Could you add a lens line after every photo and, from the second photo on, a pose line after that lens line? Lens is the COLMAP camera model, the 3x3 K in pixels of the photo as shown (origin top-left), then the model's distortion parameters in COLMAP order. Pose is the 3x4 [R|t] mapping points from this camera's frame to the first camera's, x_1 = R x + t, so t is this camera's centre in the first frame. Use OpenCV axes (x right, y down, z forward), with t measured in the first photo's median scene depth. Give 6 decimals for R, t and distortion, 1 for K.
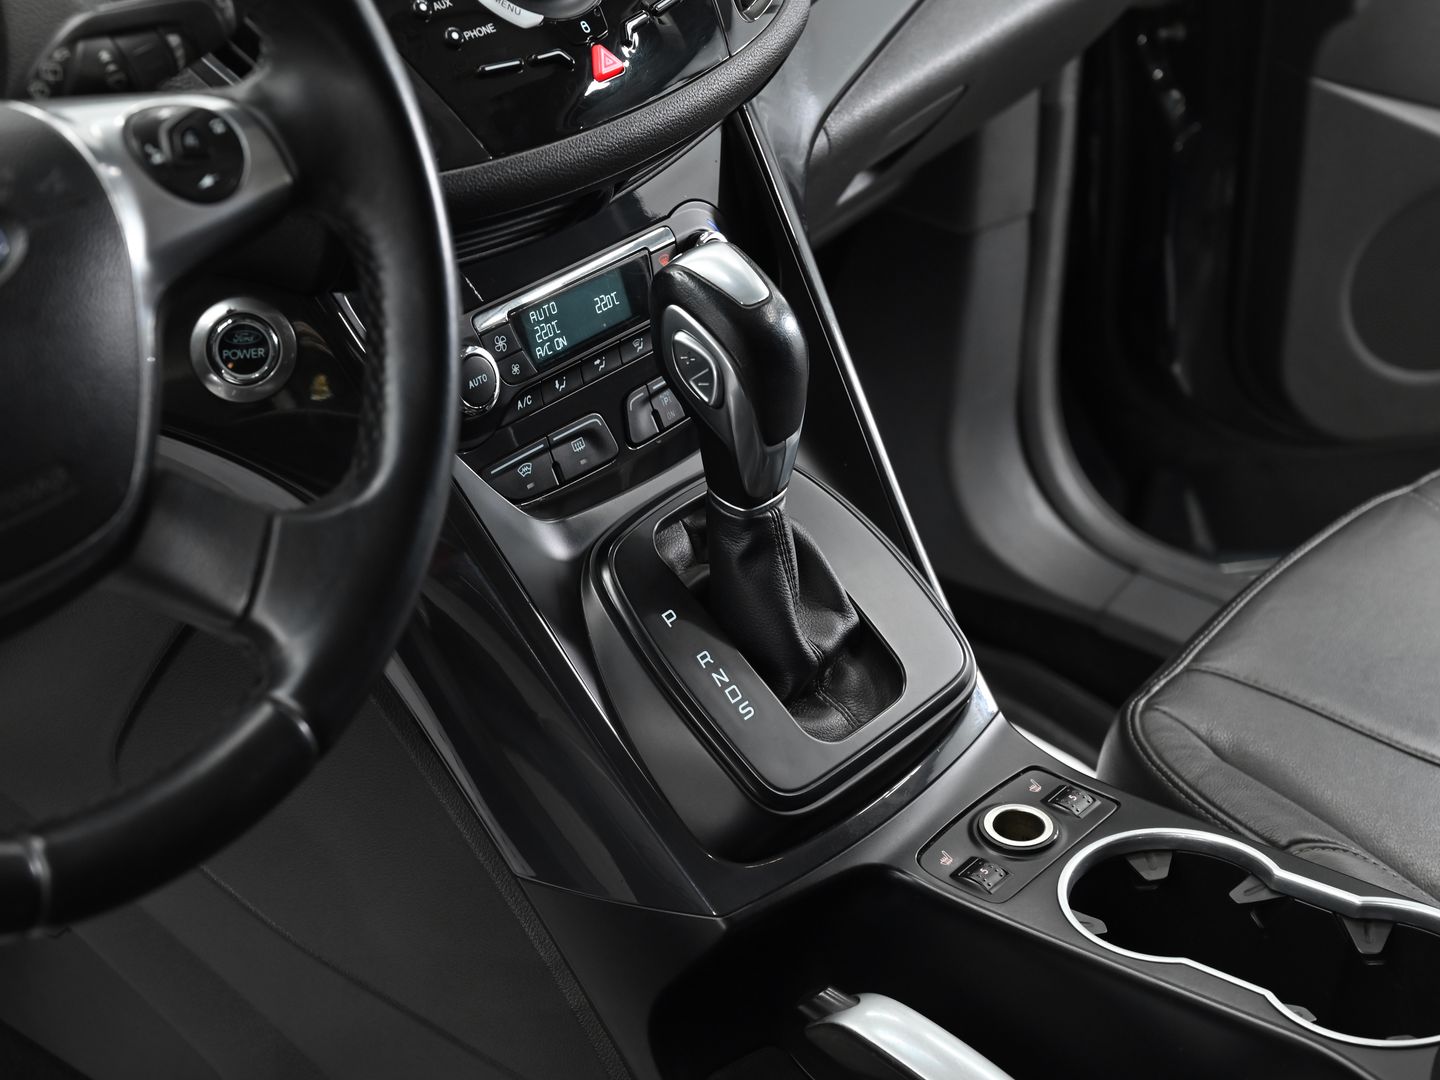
lens RADIAL K [[2695.1, 0, 720.0], [0, 2695.1, 540.0], [0, 0, 1]] dist [-0.043096, 0.007632]
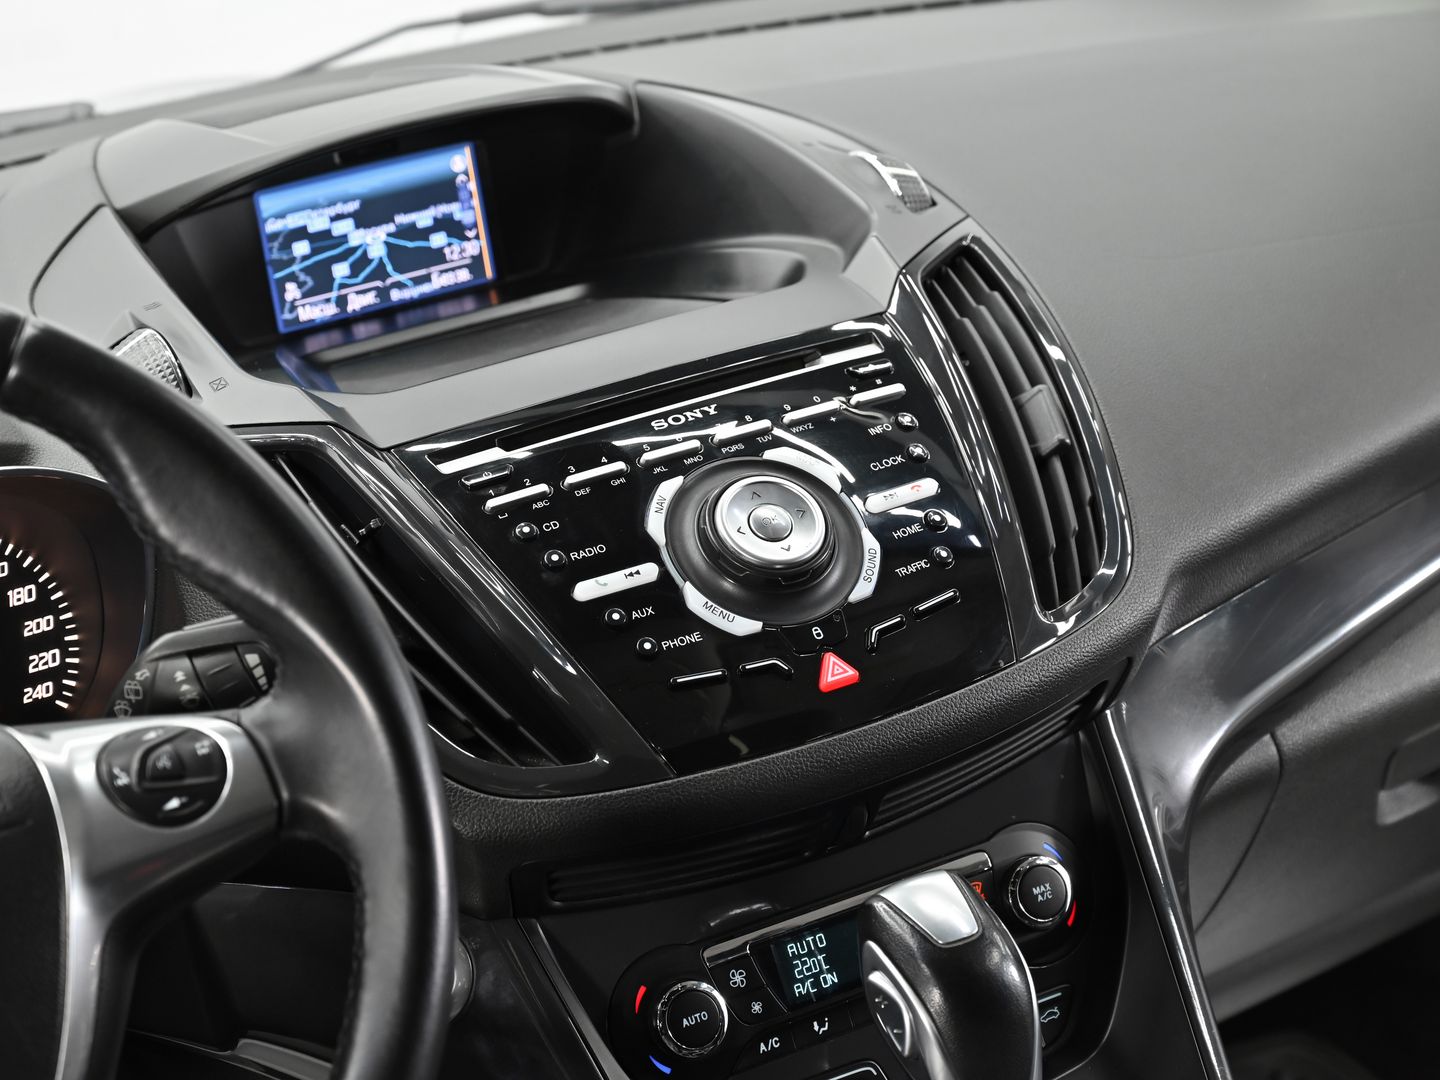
lens RADIAL K [[3176.4, 0, 720.0], [0, 3176.4, 540.0], [0, 0, 1]] dist [-0.025813, -0.091627]
pose [[0.908750, -0.026344, -0.416508, 0.359009], [-0.059143, 0.979804, -0.191012, -0.012977], [0.413128, 0.198216, 0.888839, 0.019202]]
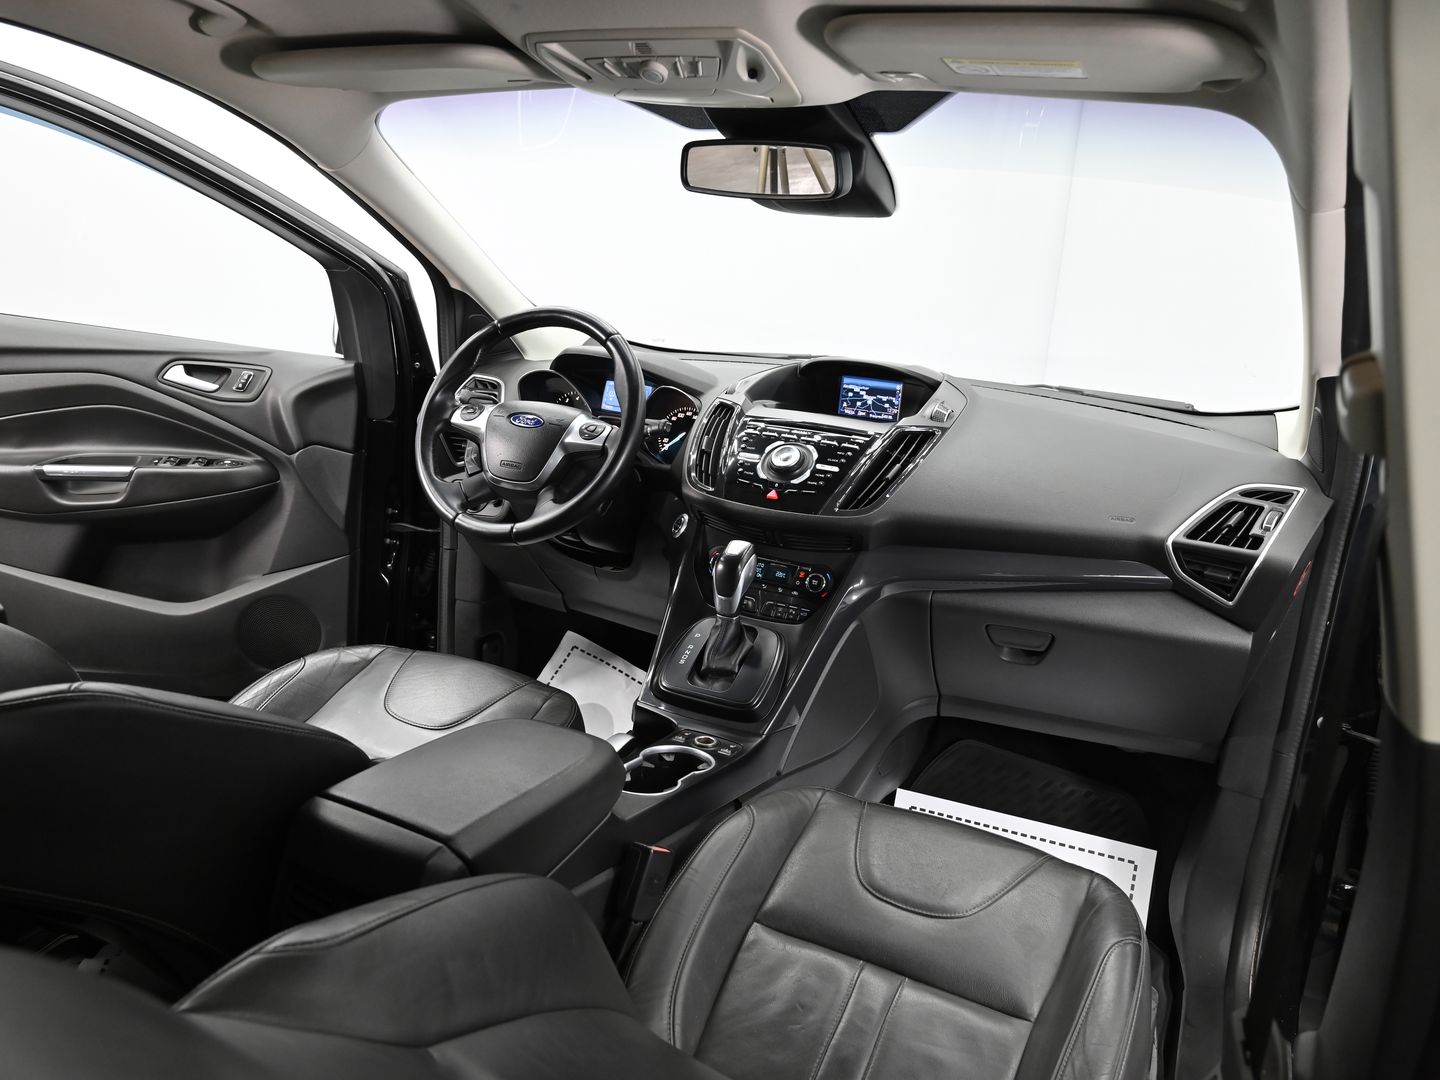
lens RADIAL K [[1045.3, 0, 720.0], [0, 1045.3, 540.0], [0, 0, 1]] dist [-0.033618, 0.002936]
pose [[0.216134, 0.224773, -0.950138, 1.223777], [-0.561933, 0.824448, 0.067212, -0.176061], [0.798447, 0.519387, 0.304499, 0.540250]]
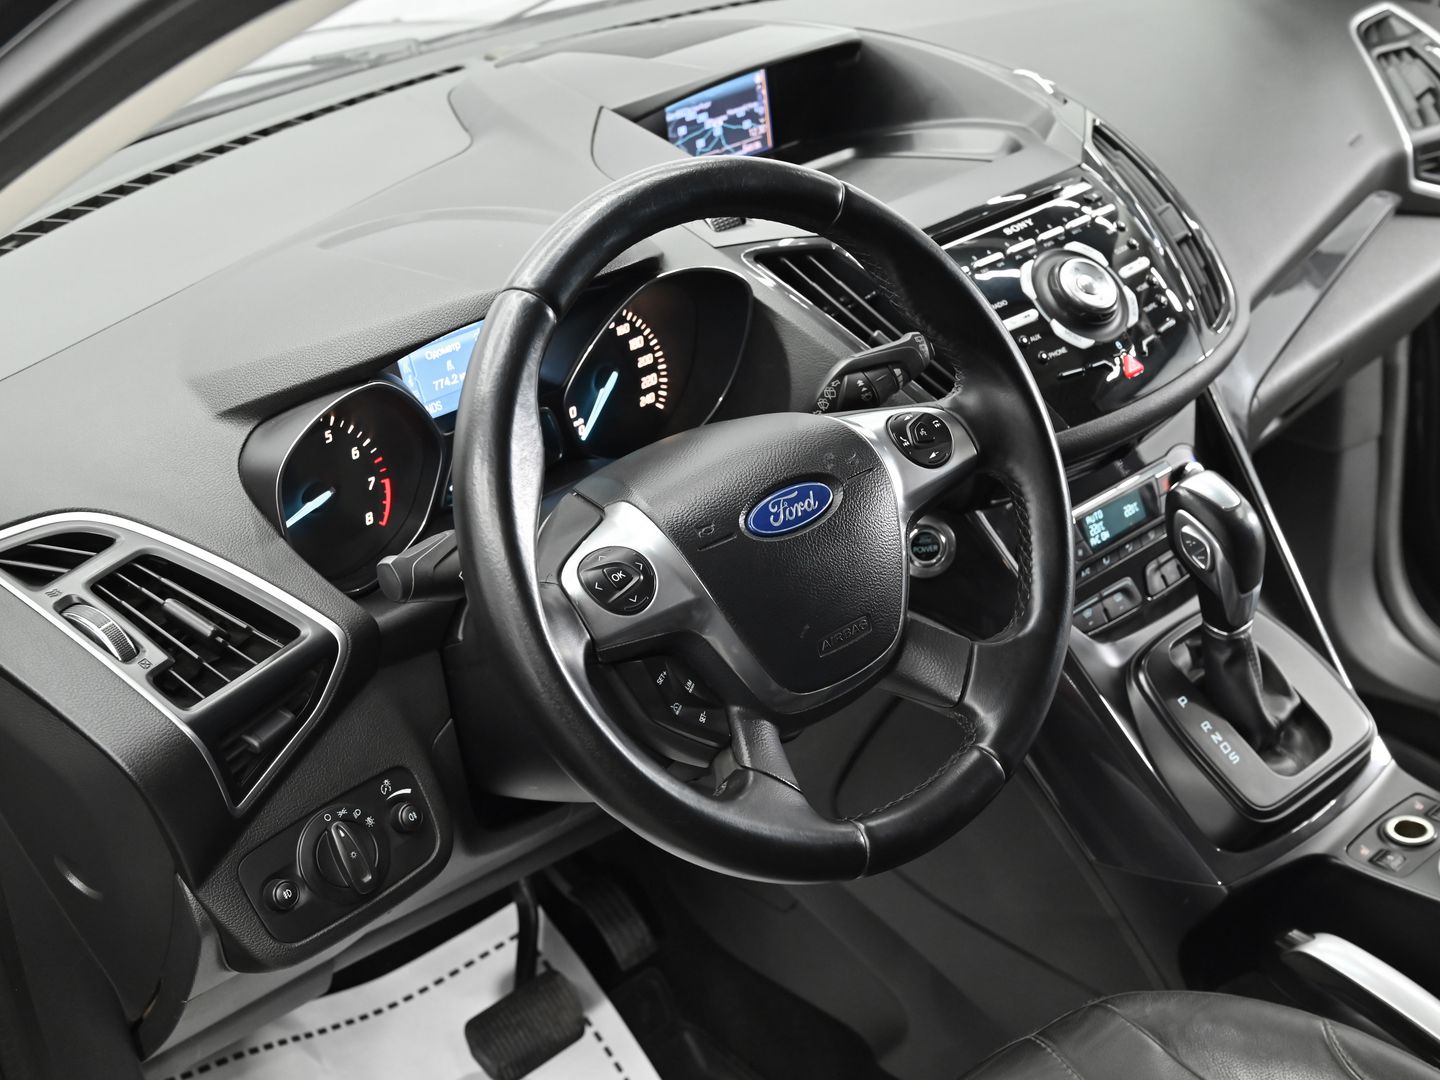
lens RADIAL K [[1950.6, 0, 720.0], [0, 1950.6, 540.0], [0, 0, 1]] dist [-0.032104, -0.005751]
pose [[0.980289, -0.035299, -0.194391, -0.059848], [0.021793, 0.997225, -0.071185, 0.008975], [0.196364, 0.065546, 0.978338, -0.209381]]
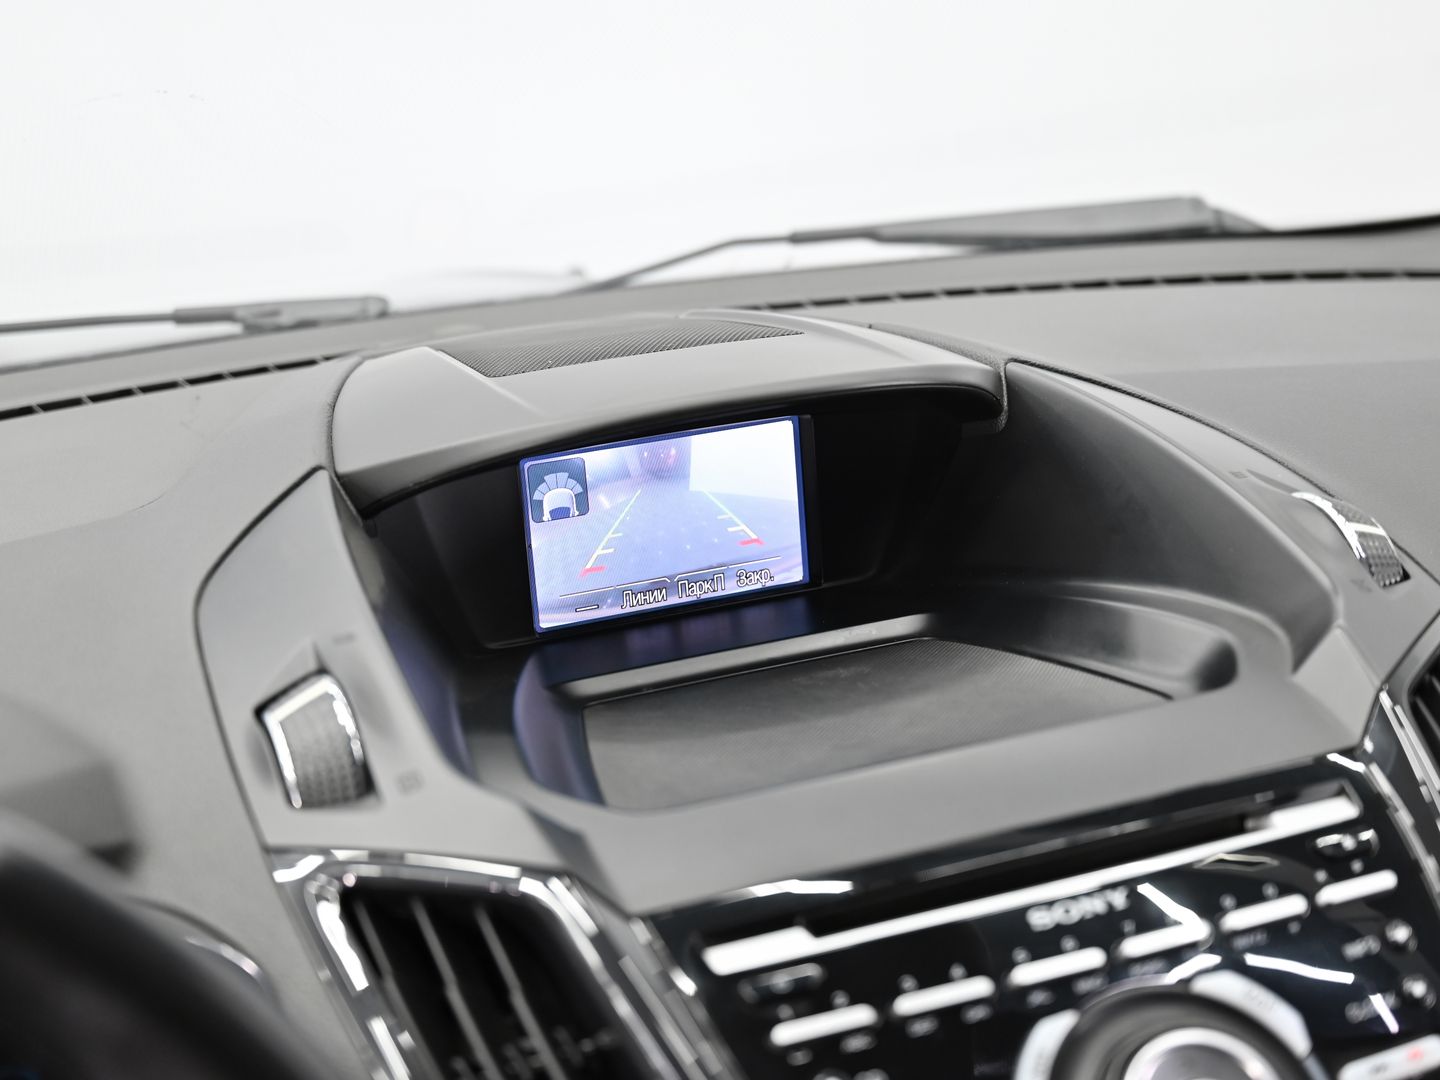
lens RADIAL K [[2315.1, 0, 720.0], [0, 2315.1, 540.0], [0, 0, 1]] dist [-0.011170, -0.014325]
pose [[0.866544, 0.056985, -0.495837, 0.083775], [-0.176276, 0.964378, -0.197234, -0.223951], [0.466935, 0.258316, 0.845721, 0.460338]]
